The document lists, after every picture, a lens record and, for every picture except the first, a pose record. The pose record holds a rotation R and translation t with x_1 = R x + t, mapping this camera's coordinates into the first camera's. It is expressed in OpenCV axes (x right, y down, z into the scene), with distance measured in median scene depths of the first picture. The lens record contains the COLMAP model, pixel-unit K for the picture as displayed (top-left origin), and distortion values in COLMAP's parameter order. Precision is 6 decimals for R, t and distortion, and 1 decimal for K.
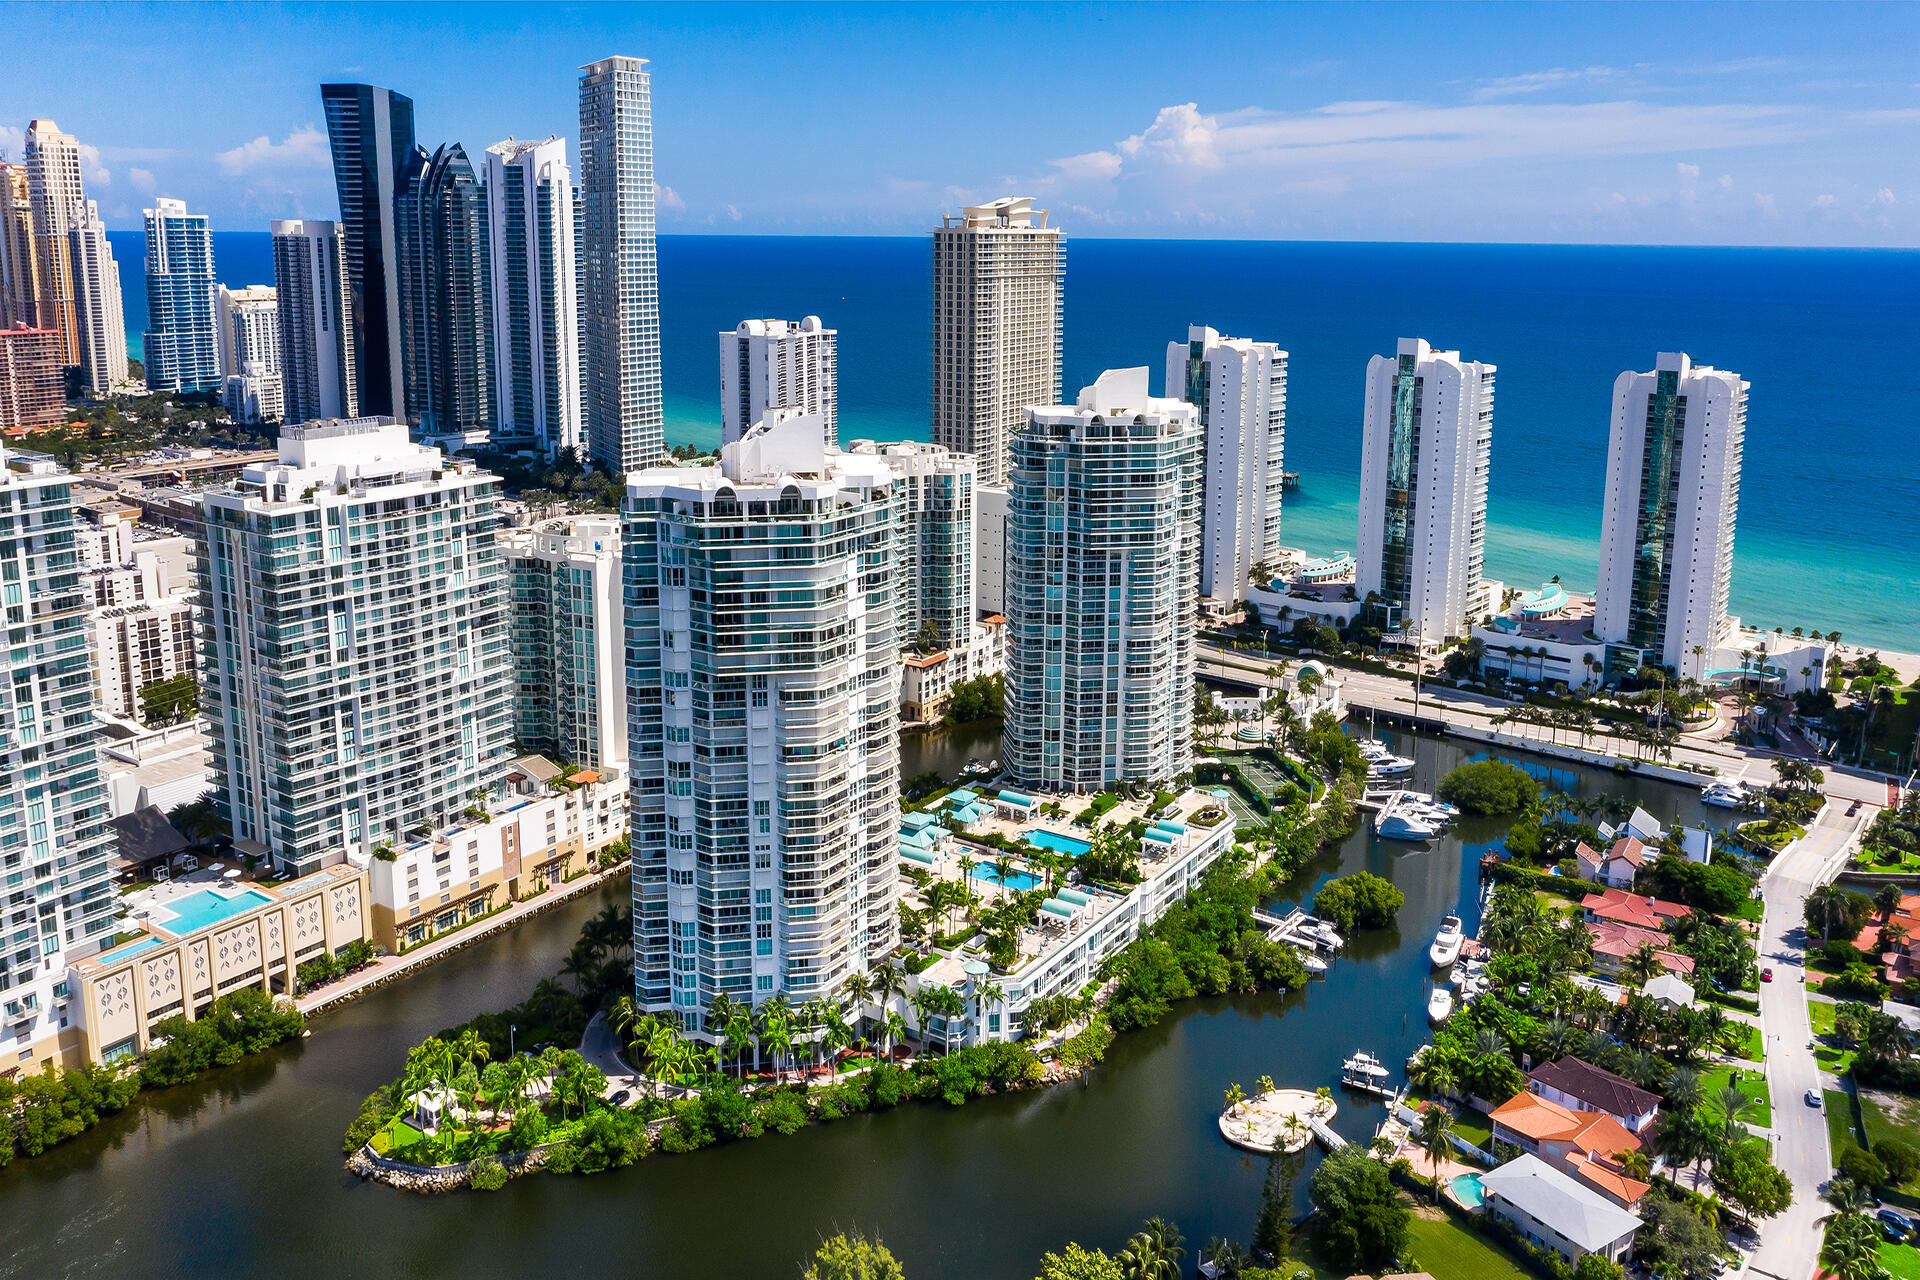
lens RADIAL K [[1523.6, 0, 957.0], [0, 1523.6, 510.7], [0, 0, 1]] dist [-0.008866, 0.003096]
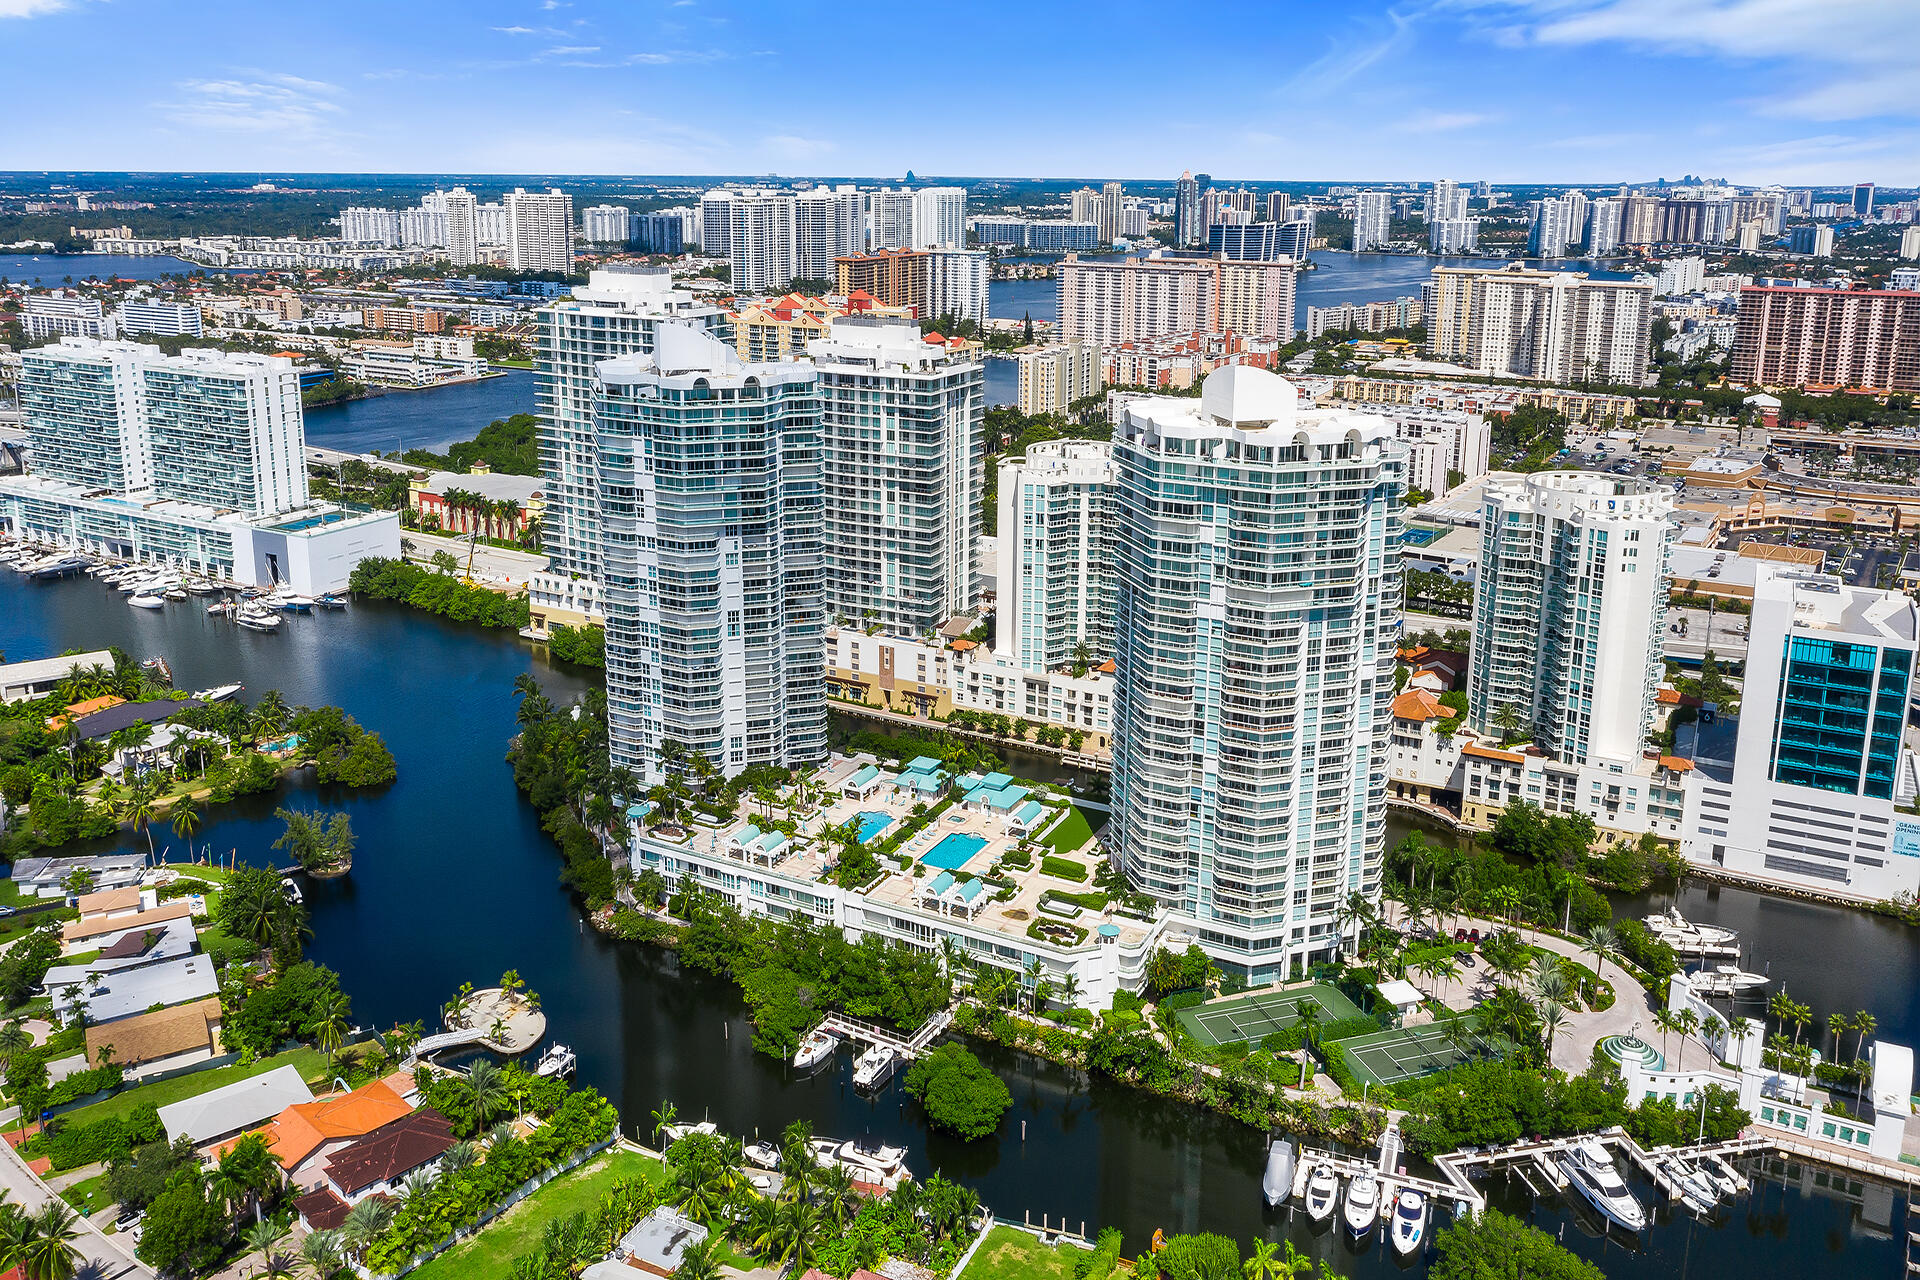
lens RADIAL K [[1523.6, 0, 957.0], [0, 1523.6, 510.7], [0, 0, 1]] dist [-0.008866, 0.003096]
pose [[0.107377, 0.208838, -0.972037, 0.923762], [-0.188631, 0.964211, 0.186320, -0.151162], [0.976160, 0.163350, 0.142928, 0.853186]]
